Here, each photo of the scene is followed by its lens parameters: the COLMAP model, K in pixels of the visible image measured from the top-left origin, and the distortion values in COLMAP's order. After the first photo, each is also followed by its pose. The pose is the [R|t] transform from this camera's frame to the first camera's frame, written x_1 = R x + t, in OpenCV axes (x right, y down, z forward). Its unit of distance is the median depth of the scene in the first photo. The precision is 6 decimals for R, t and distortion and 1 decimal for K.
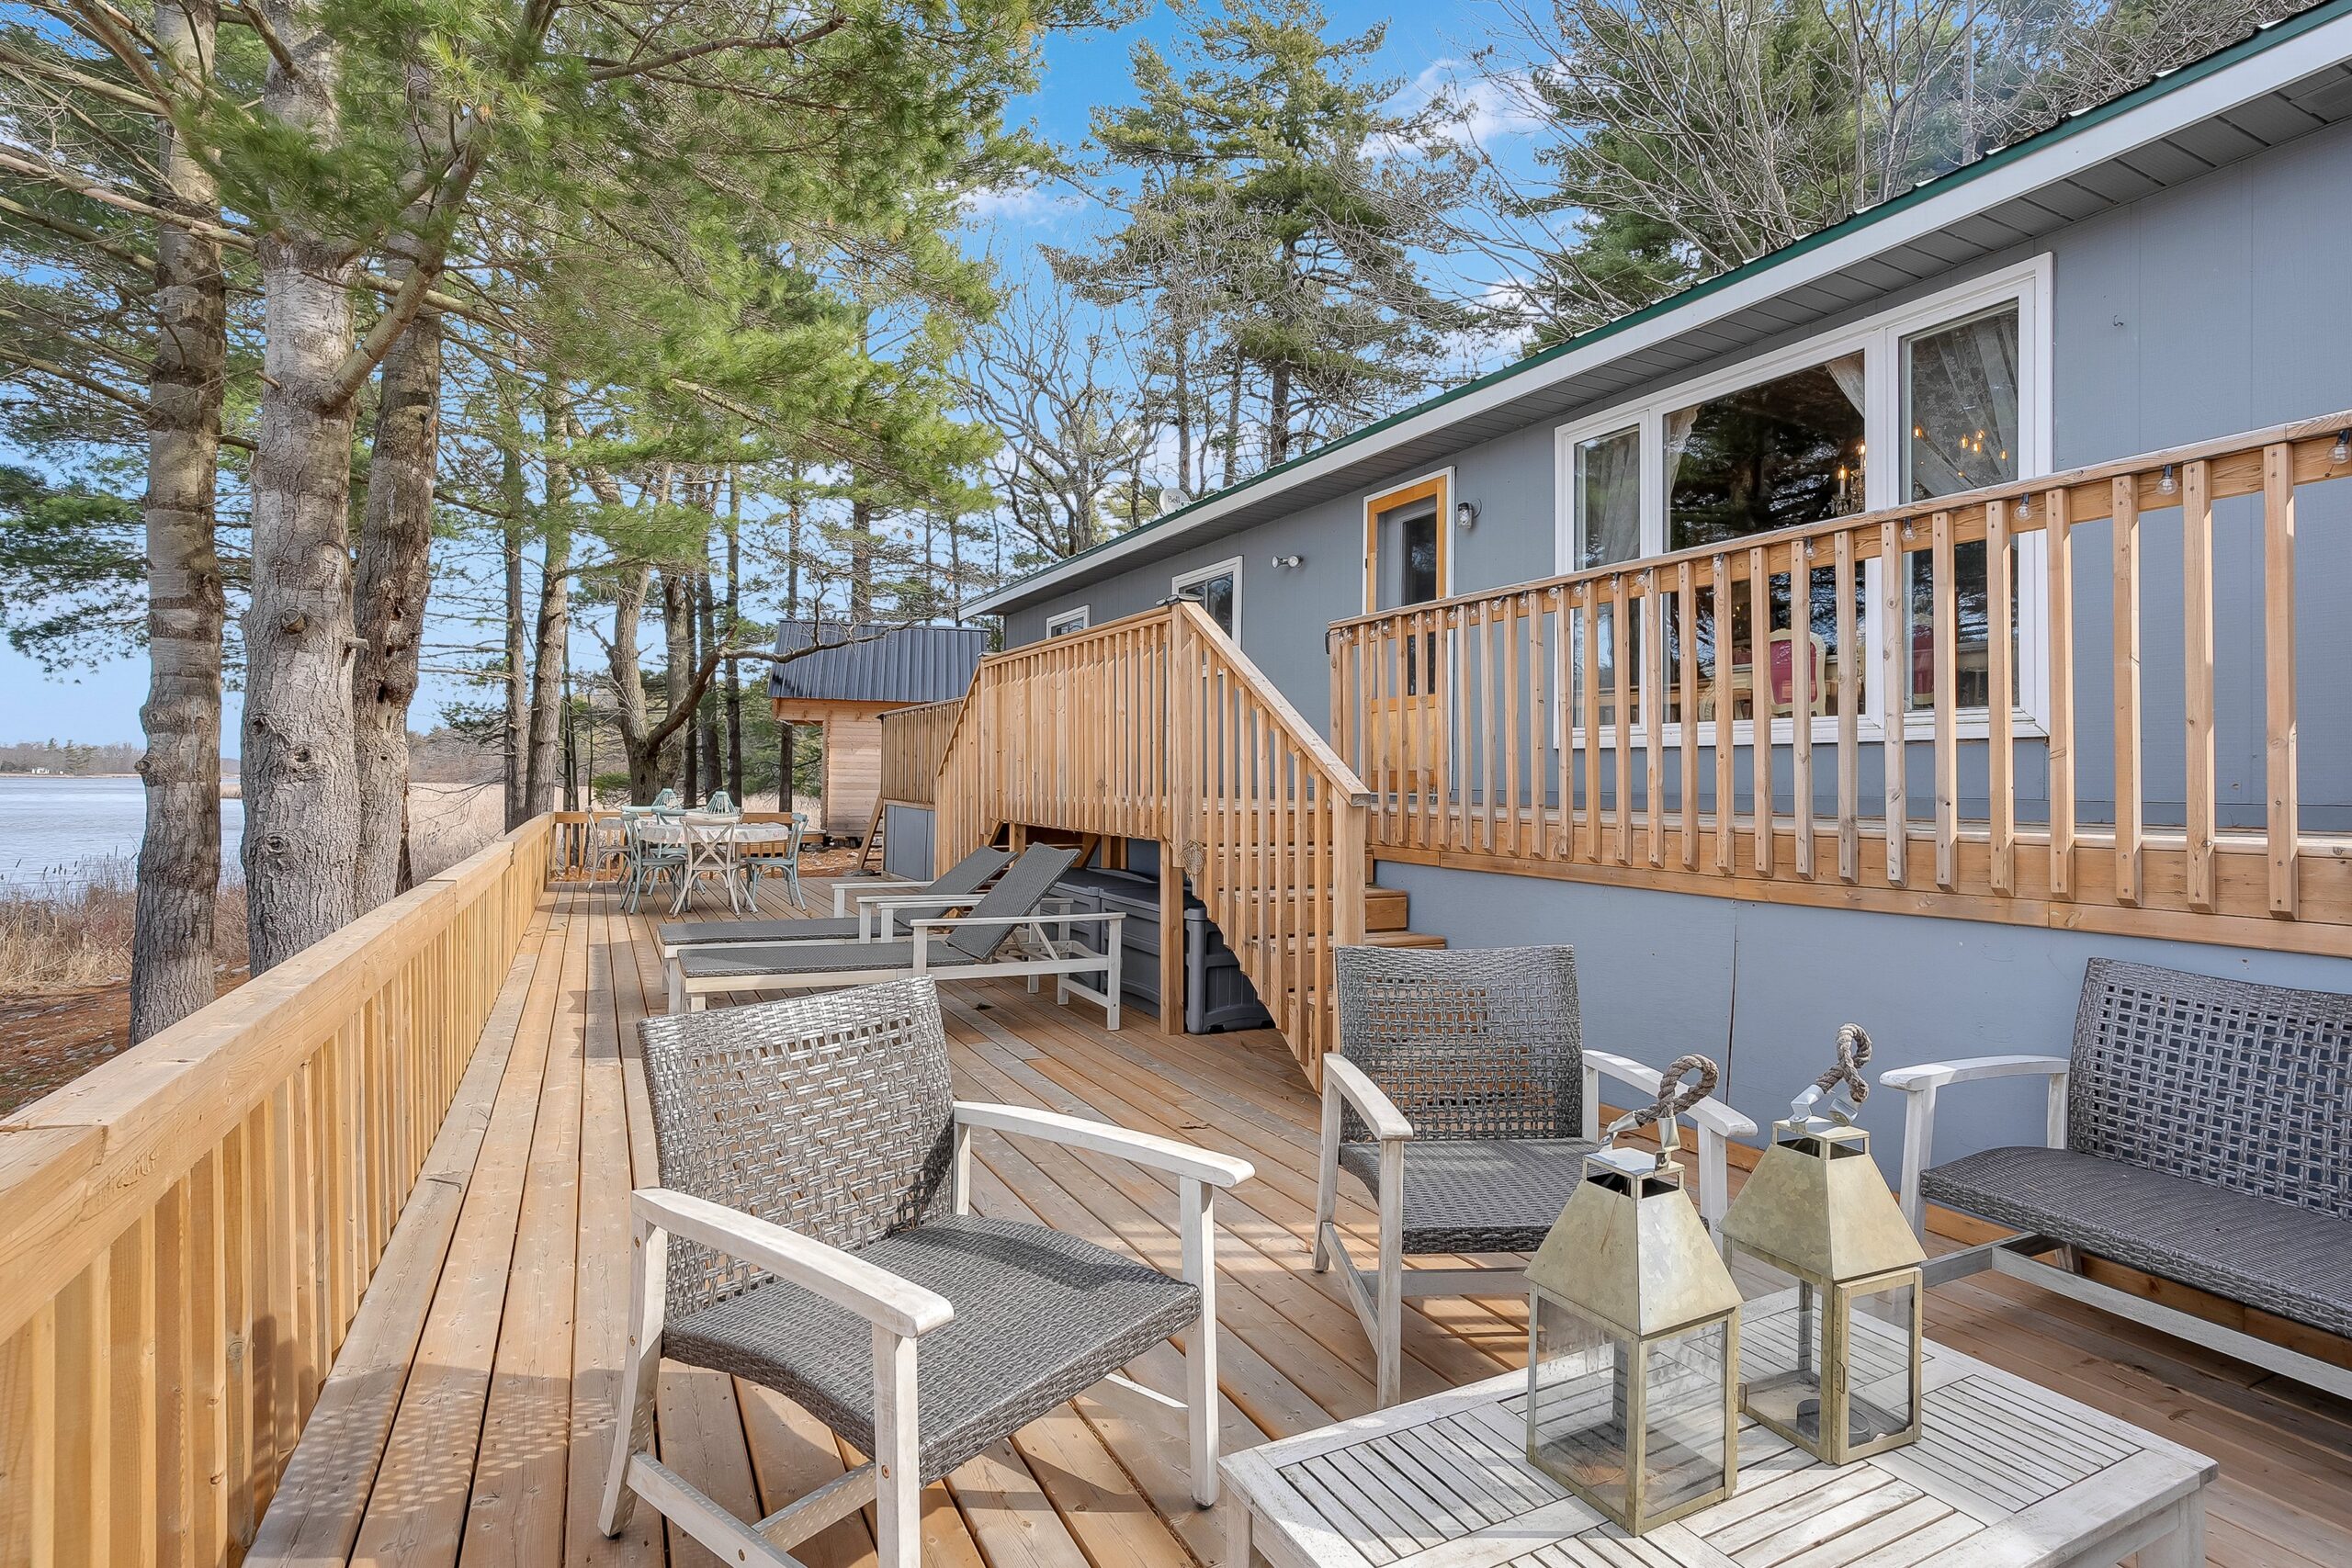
lens RADIAL K [[1144.8, 0, 1176.0], [0, 1144.8, 784.0], [0, 0, 1]] dist [-0.049051, 0.028315]
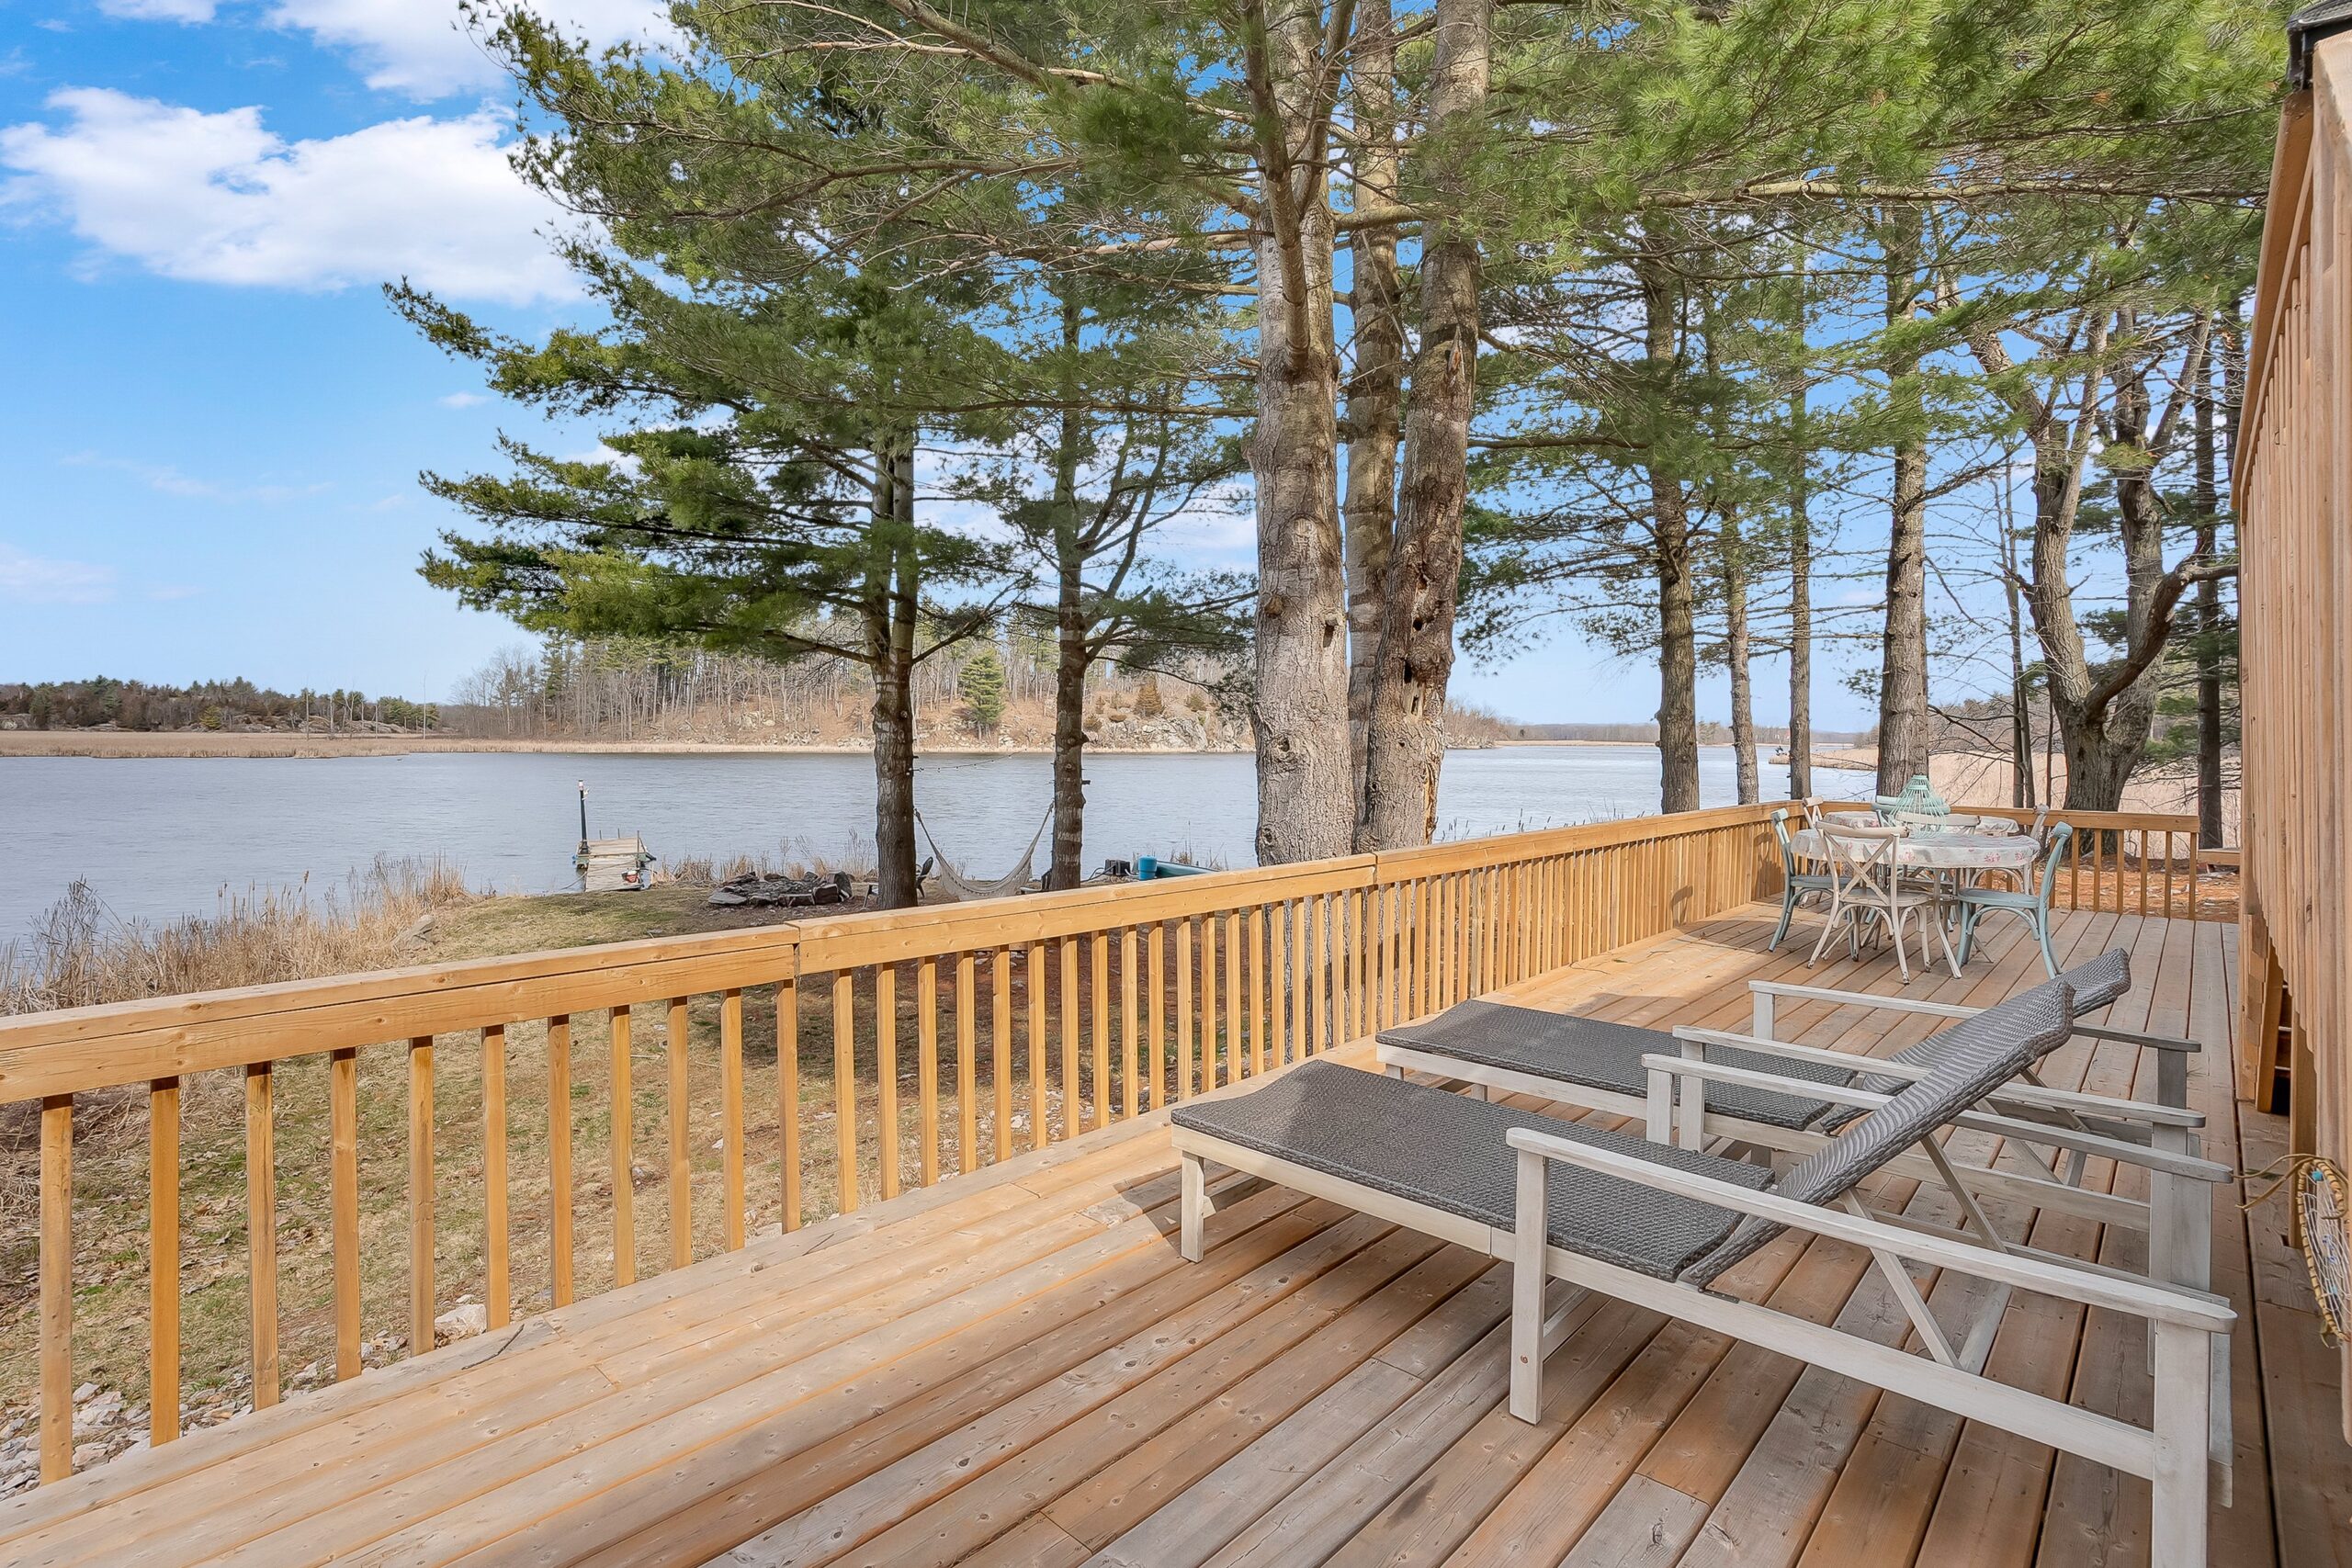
lens RADIAL K [[1144.1, 0, 1175.3], [0, 1144.1, 774.6], [0, 0, 1]] dist [-0.069878, 0.029232]
pose [[0.334006, 0.019939, -0.942360, 0.093569], [-0.000172, 0.999778, 0.021092, -0.017598], [0.942571, -0.006883, 0.333936, 0.511360]]
